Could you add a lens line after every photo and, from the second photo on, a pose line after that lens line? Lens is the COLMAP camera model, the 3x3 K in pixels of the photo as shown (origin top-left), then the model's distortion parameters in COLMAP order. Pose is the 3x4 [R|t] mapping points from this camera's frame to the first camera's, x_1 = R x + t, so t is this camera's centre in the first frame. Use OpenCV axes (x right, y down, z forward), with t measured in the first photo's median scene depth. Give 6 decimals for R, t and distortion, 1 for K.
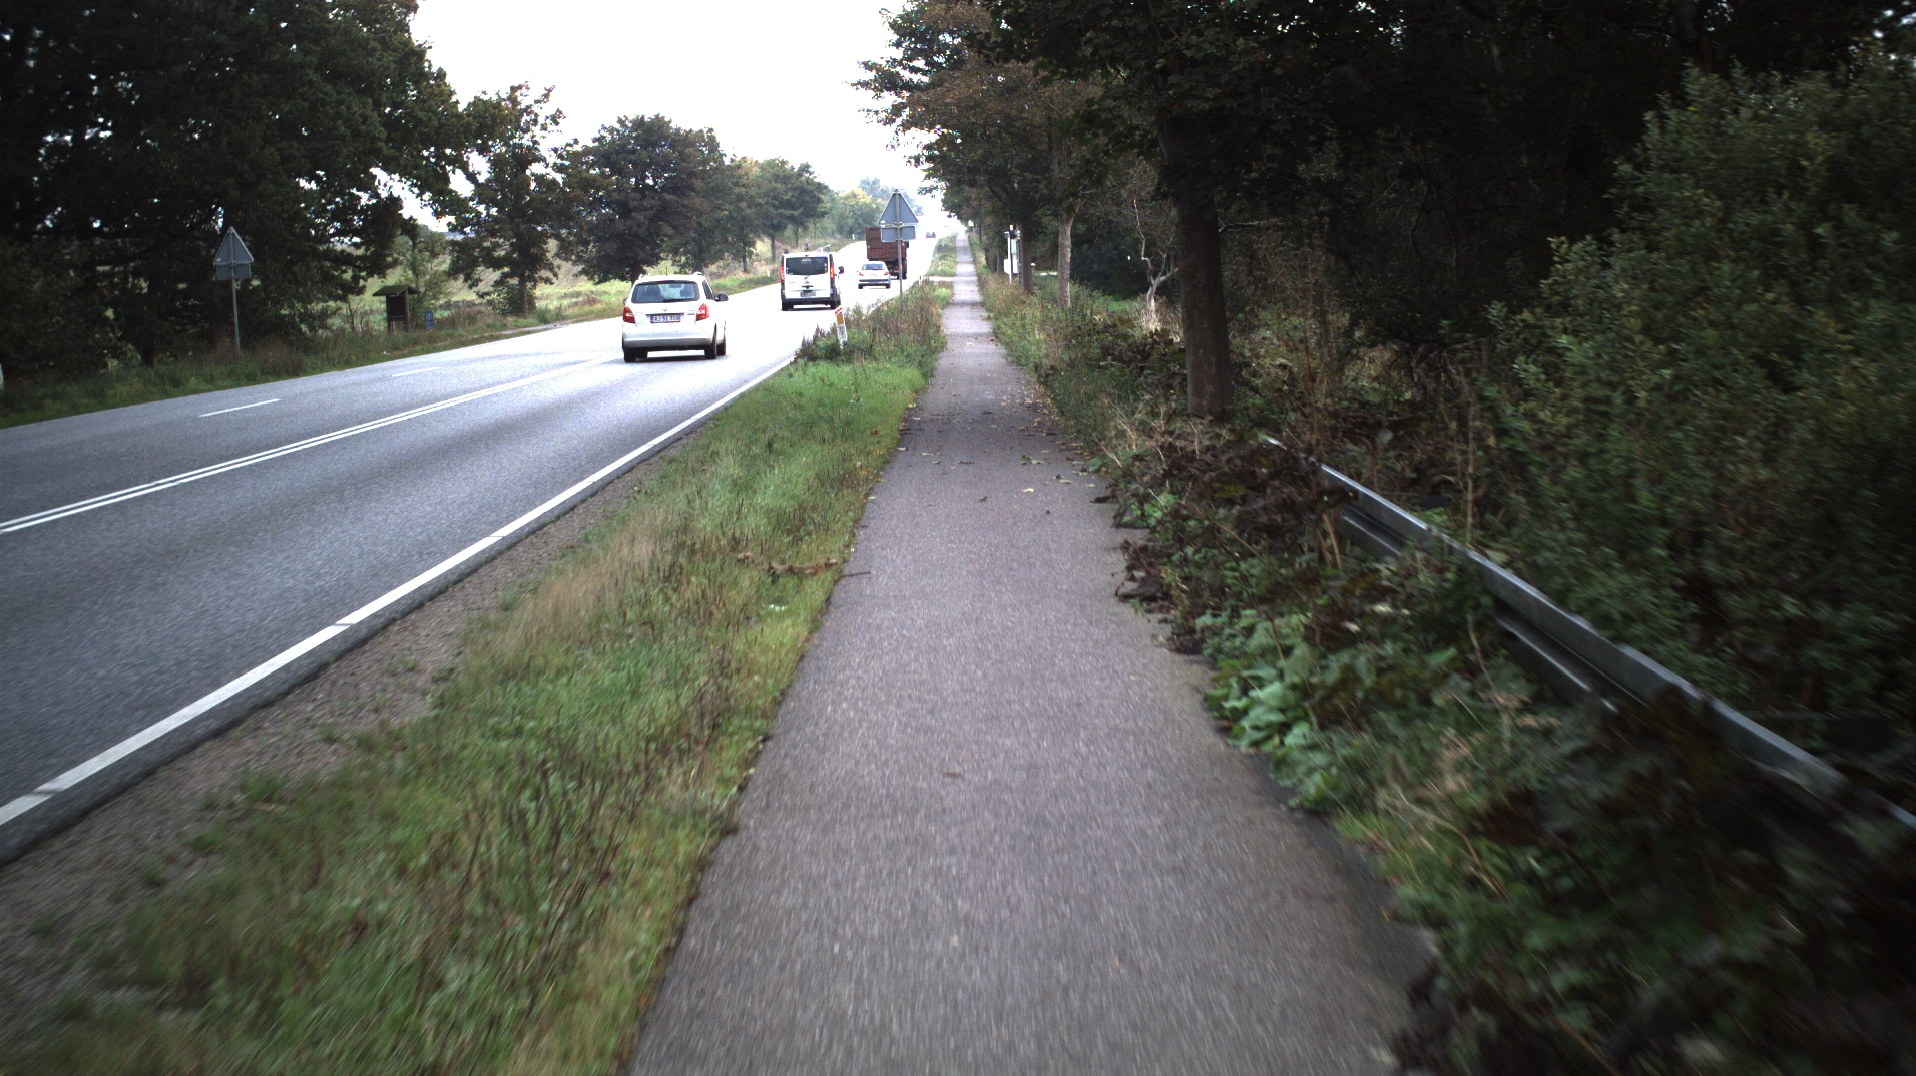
lens RADIAL K [[1539.0, 0, 958.0], [0, 1539.0, 538.0], [0, 0, 1]] dist [-0.059244, 0.000431]
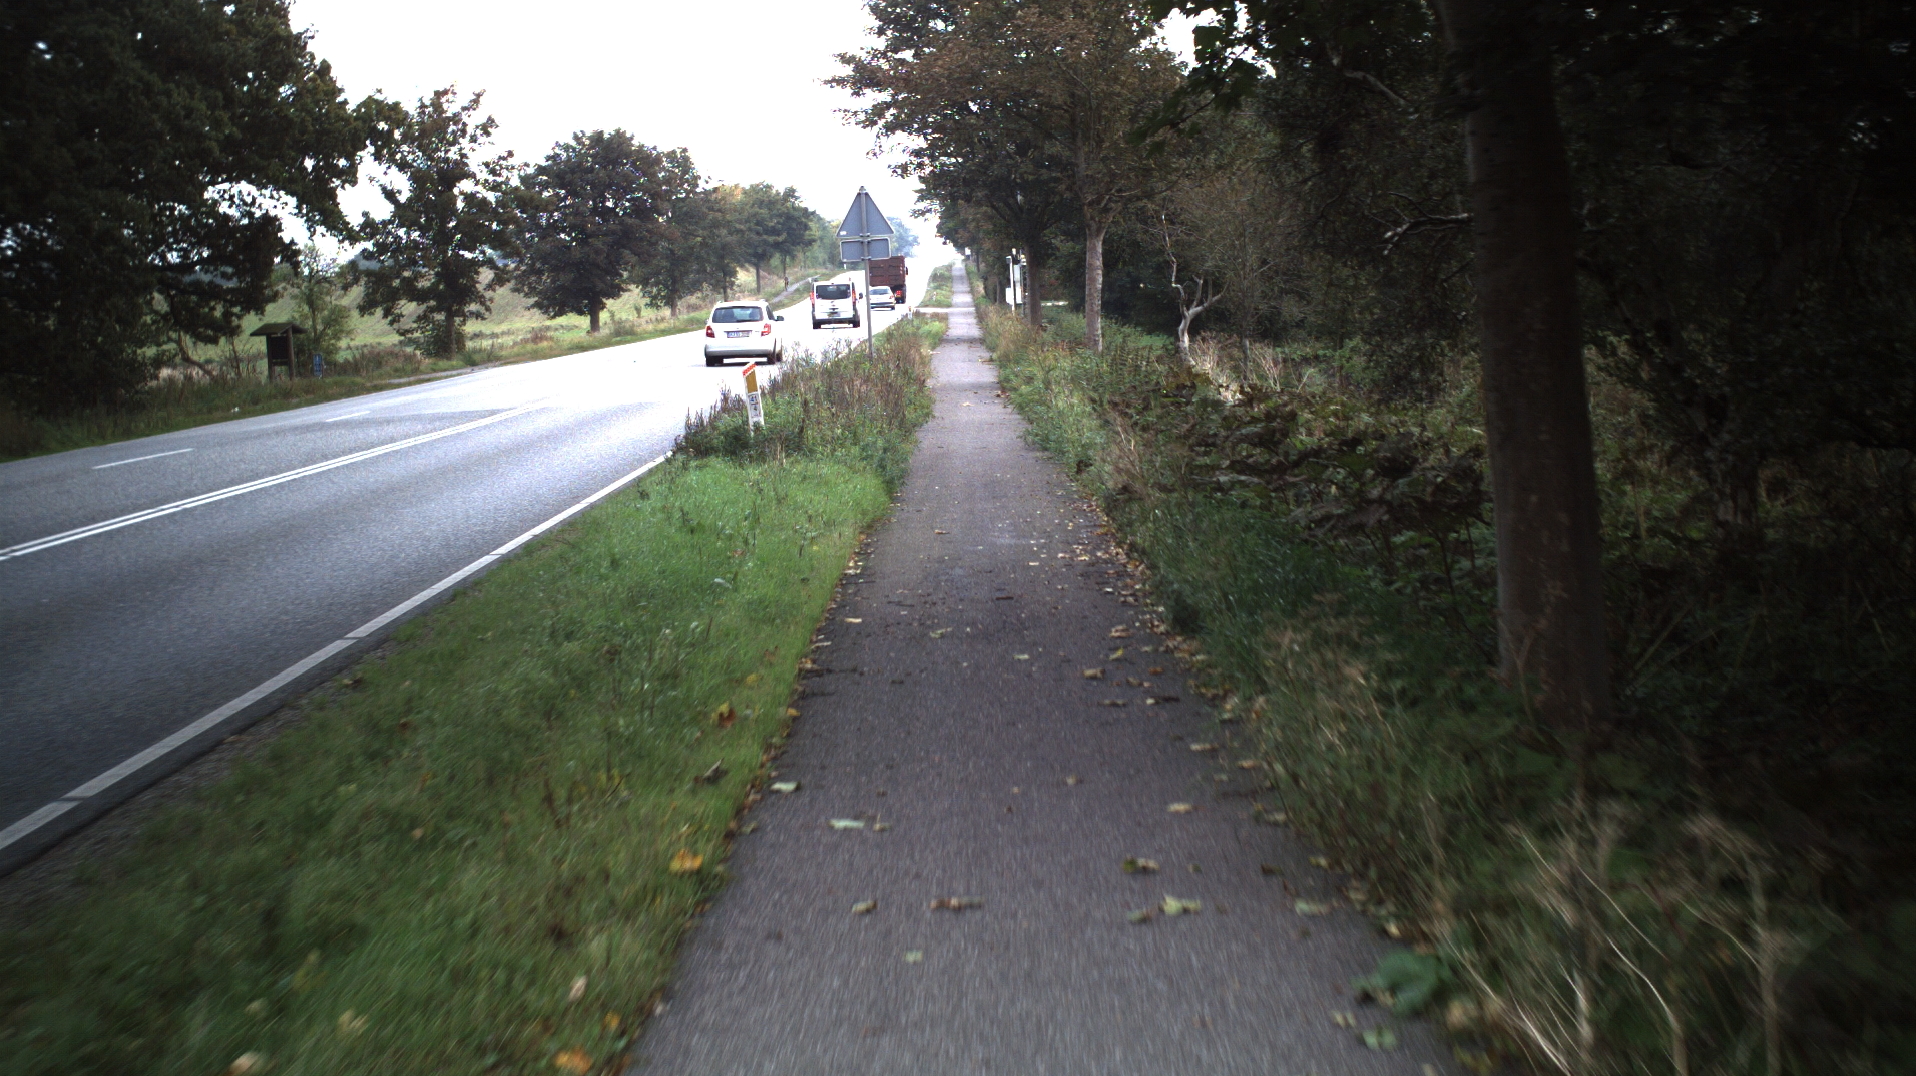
lens RADIAL K [[1541.6, 0, 950.8], [0, 1541.6, 576.8], [0, 0, 1]] dist [-0.052895, -0.002568]
pose [[0.999978, -0.005385, -0.003797, 0.001145], [0.005404, 0.999973, 0.005036, -0.024091], [0.003770, -0.005057, 0.999980, 0.137845]]
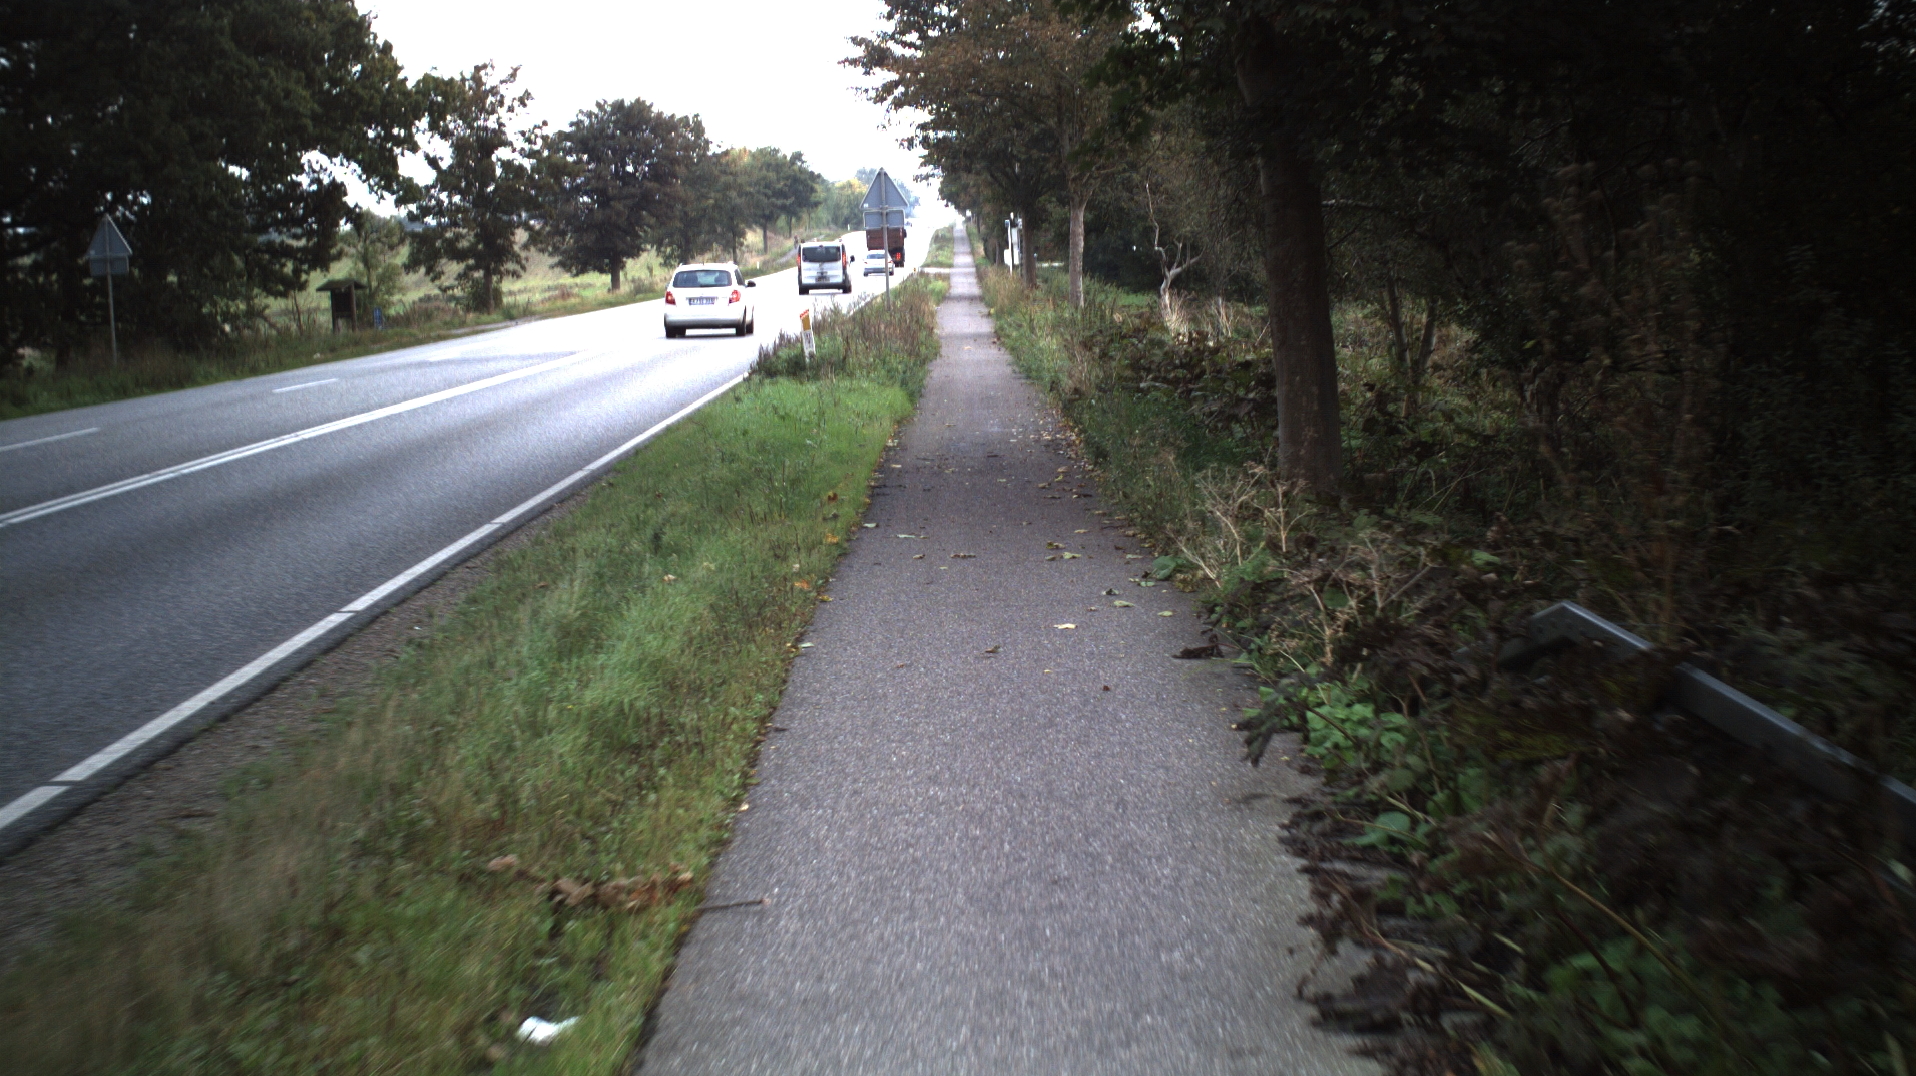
lens RADIAL K [[1539.0, 0, 958.0], [0, 1539.0, 538.0], [0, 0, 1]] dist [-0.059244, 0.000431]
pose [[0.999997, -0.001967, 0.001071, 0.000448], [0.001961, 0.999982, 0.005754, -0.012291], [-0.001082, -0.005752, 0.999983, 0.068951]]
